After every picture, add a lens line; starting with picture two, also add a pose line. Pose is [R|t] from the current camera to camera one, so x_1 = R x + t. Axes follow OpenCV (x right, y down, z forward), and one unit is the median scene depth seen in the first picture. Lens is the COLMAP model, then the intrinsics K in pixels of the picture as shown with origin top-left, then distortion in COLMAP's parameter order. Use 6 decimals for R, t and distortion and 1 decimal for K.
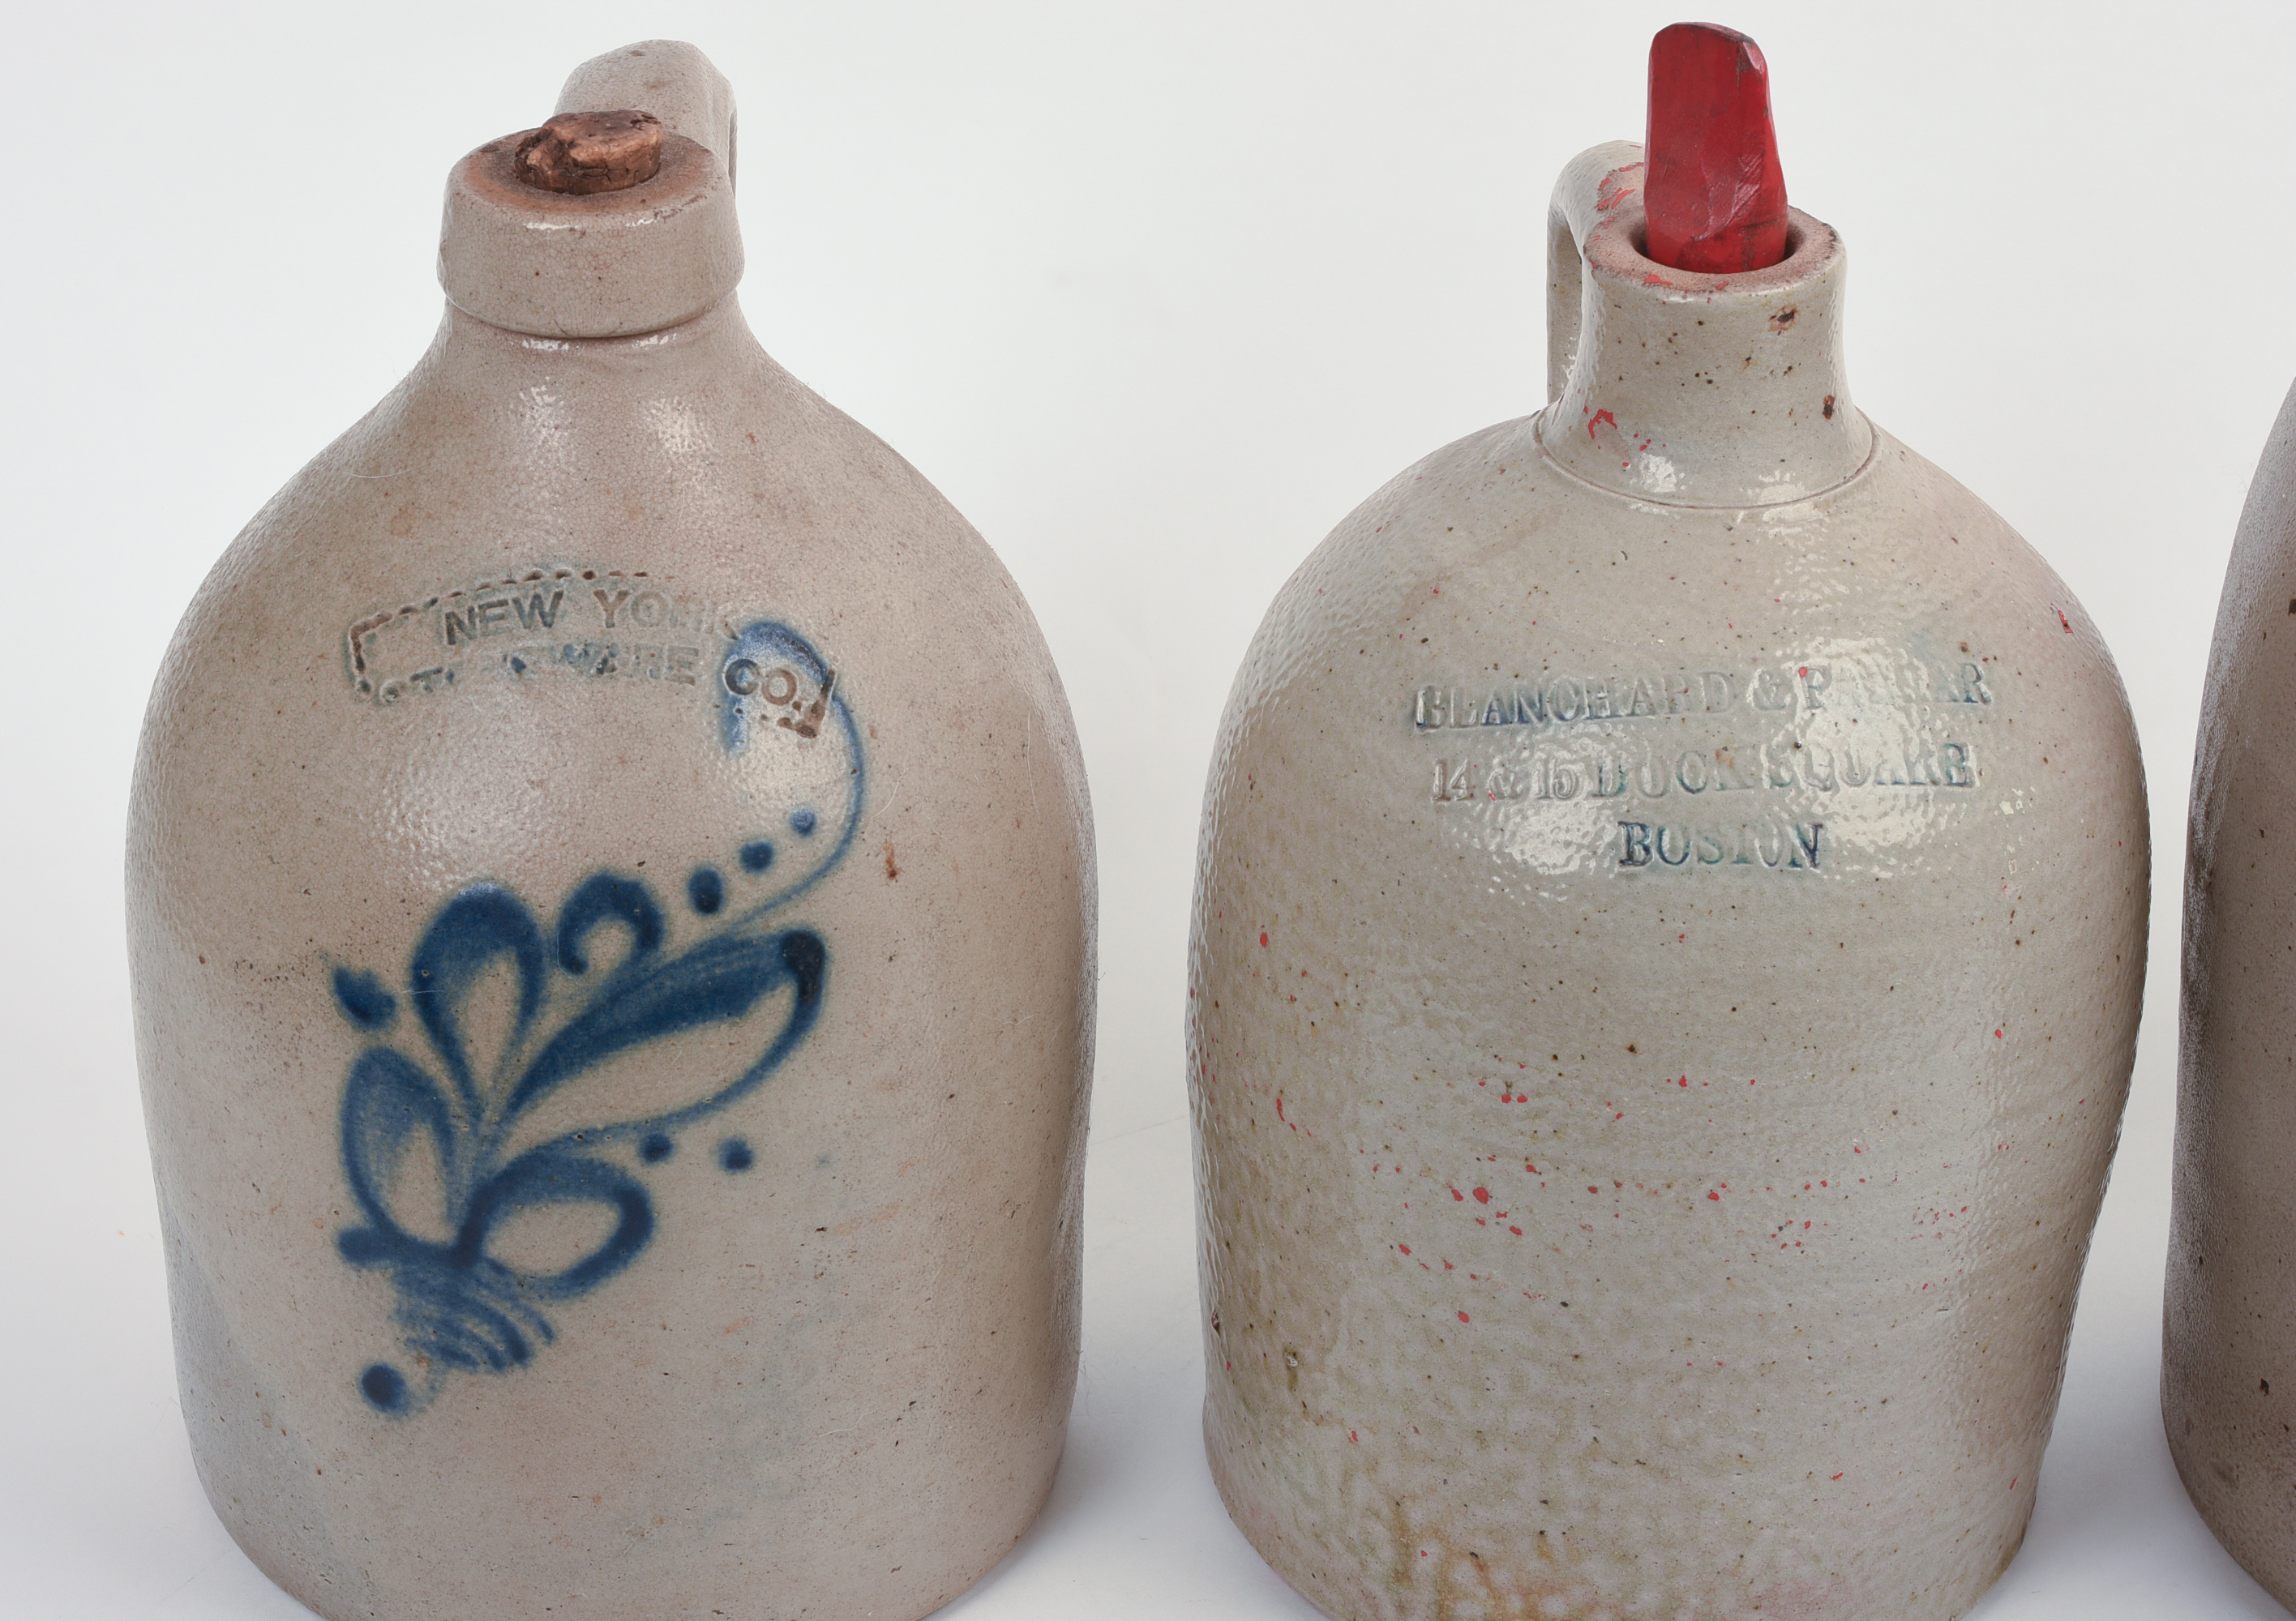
lens RADIAL K [[5138.1, 0, 1146.7], [0, 5138.1, 811.8], [0, 0, 1]] dist [-0.034577, 0.000000]
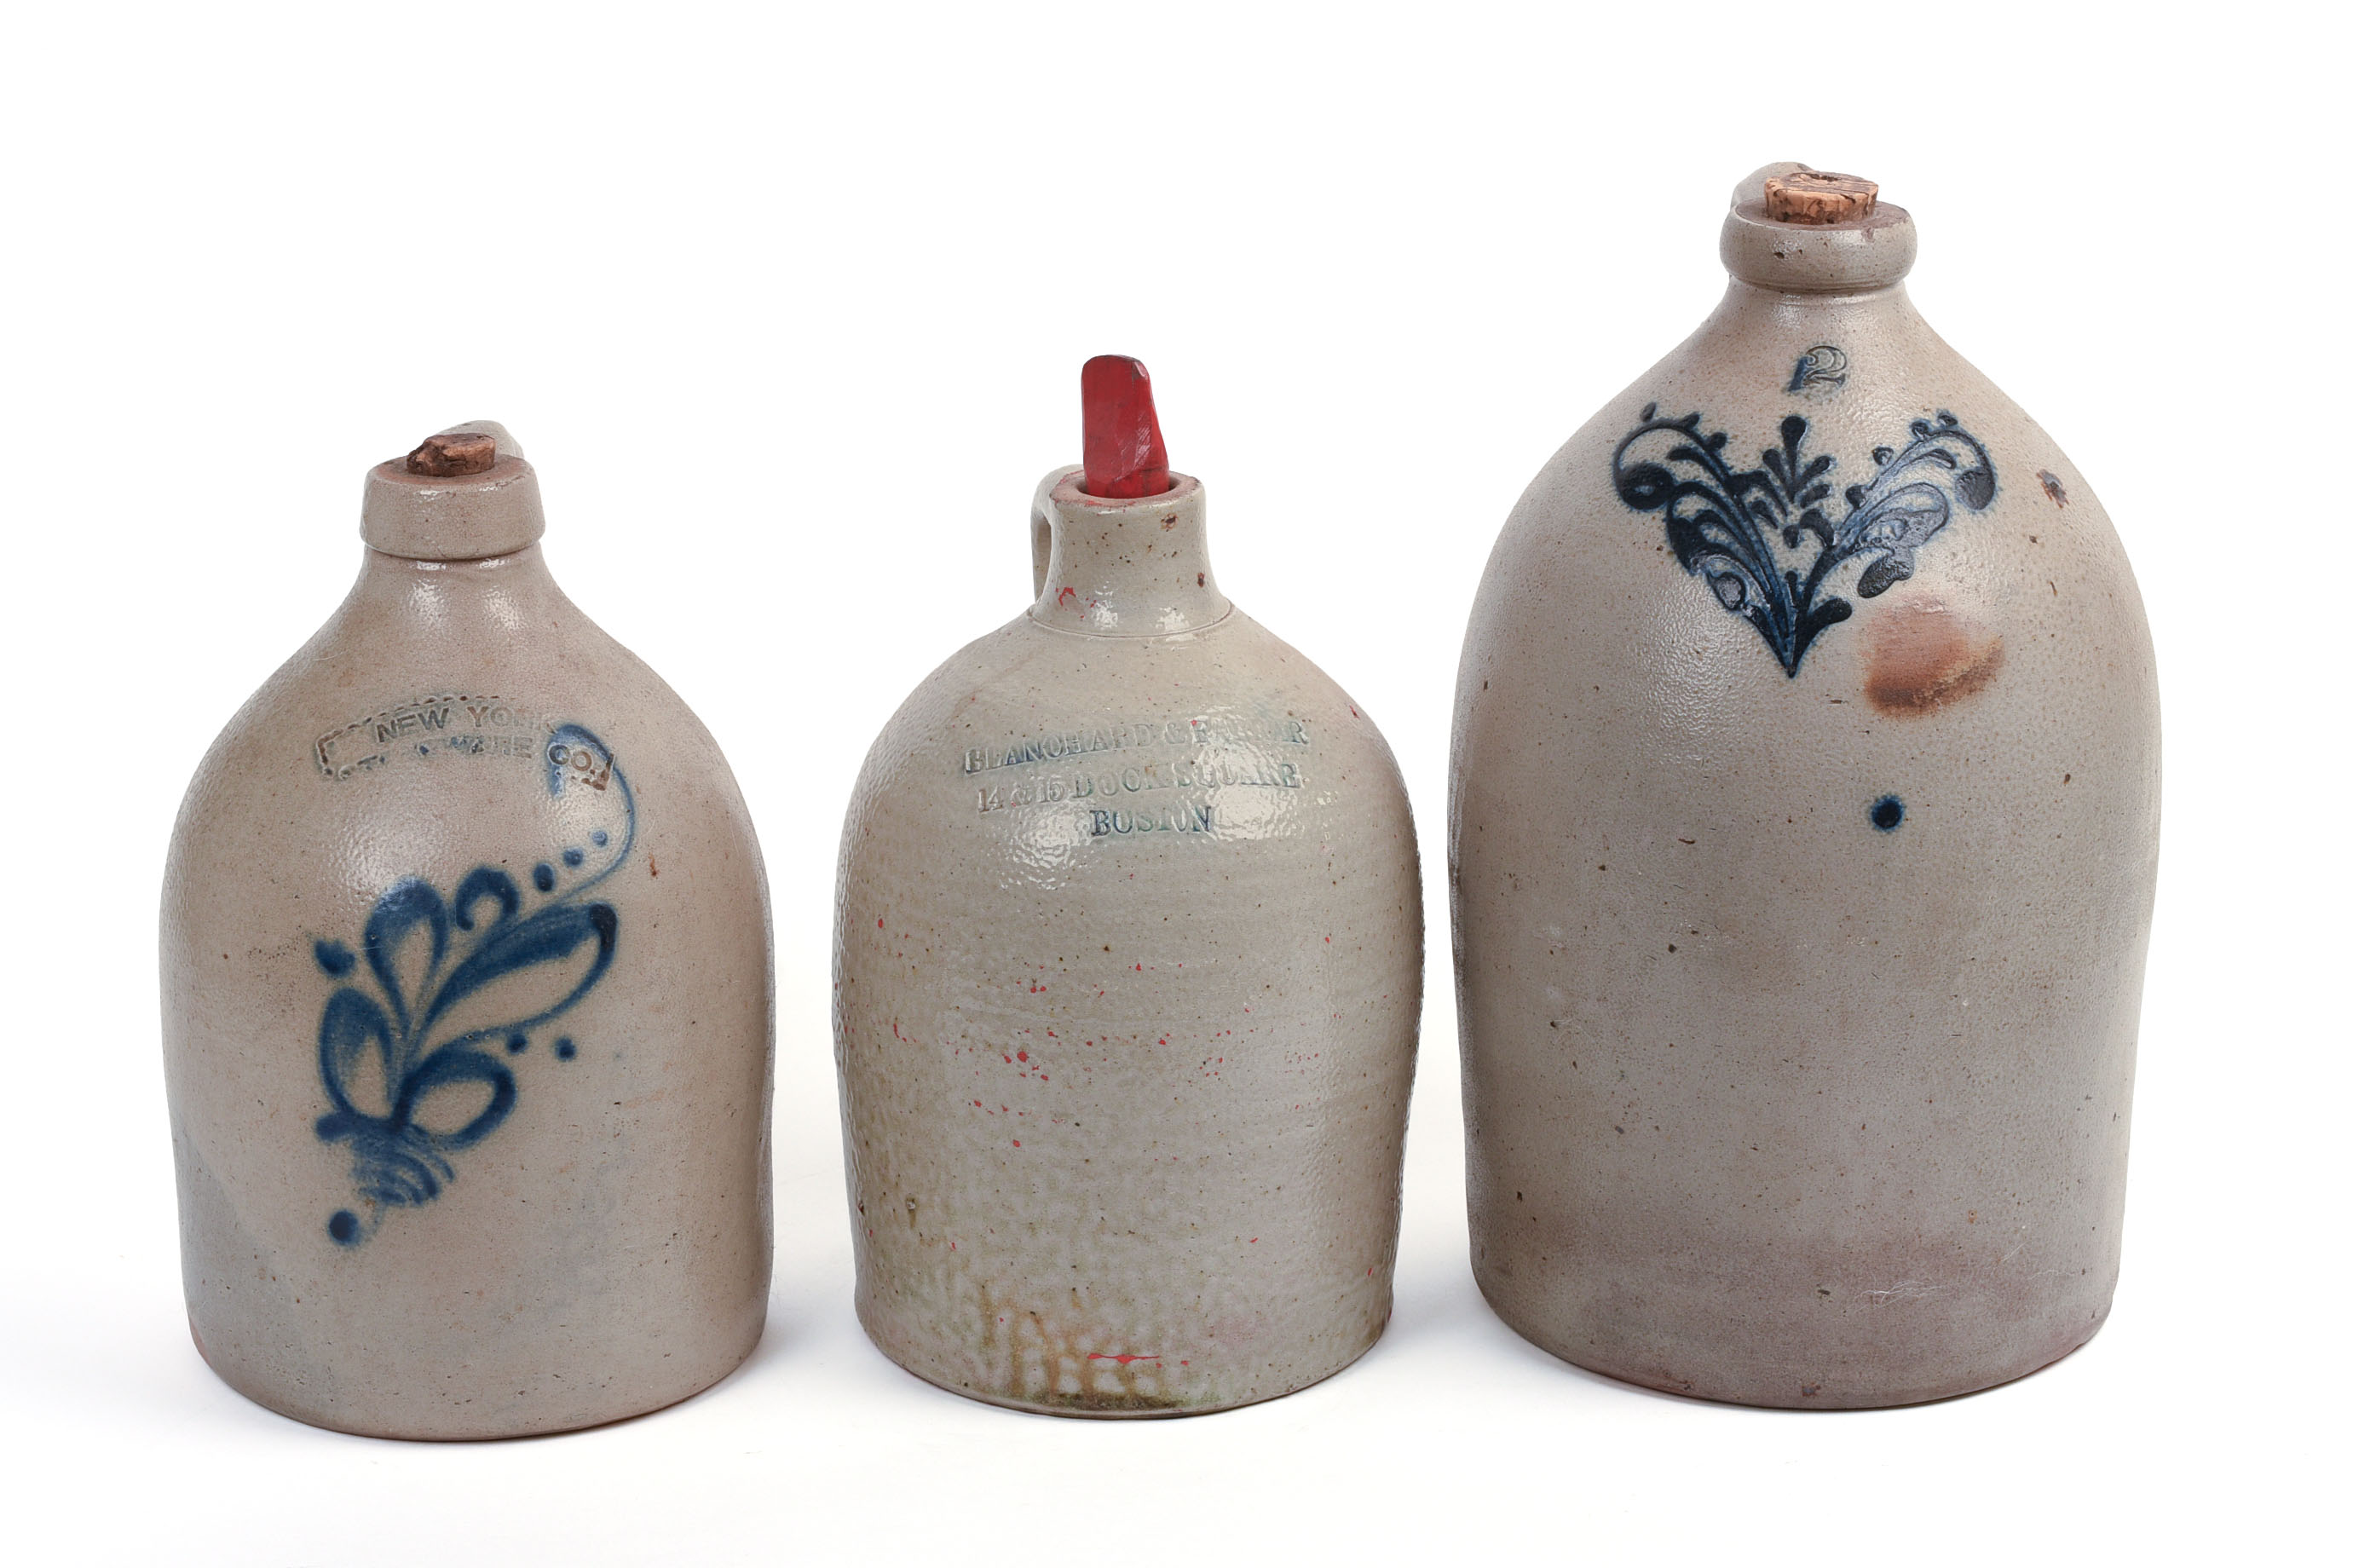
lens RADIAL K [[5188.4, 0, 1185.2], [0, 5188.4, 791.3], [0, 0, 1]] dist [0.004688, 0.000000]
pose [[0.993662, -0.046605, 0.102296, -0.048467], [0.065977, 0.978573, -0.195045, 0.317291], [-0.091014, 0.200558, 0.975445, -0.634503]]
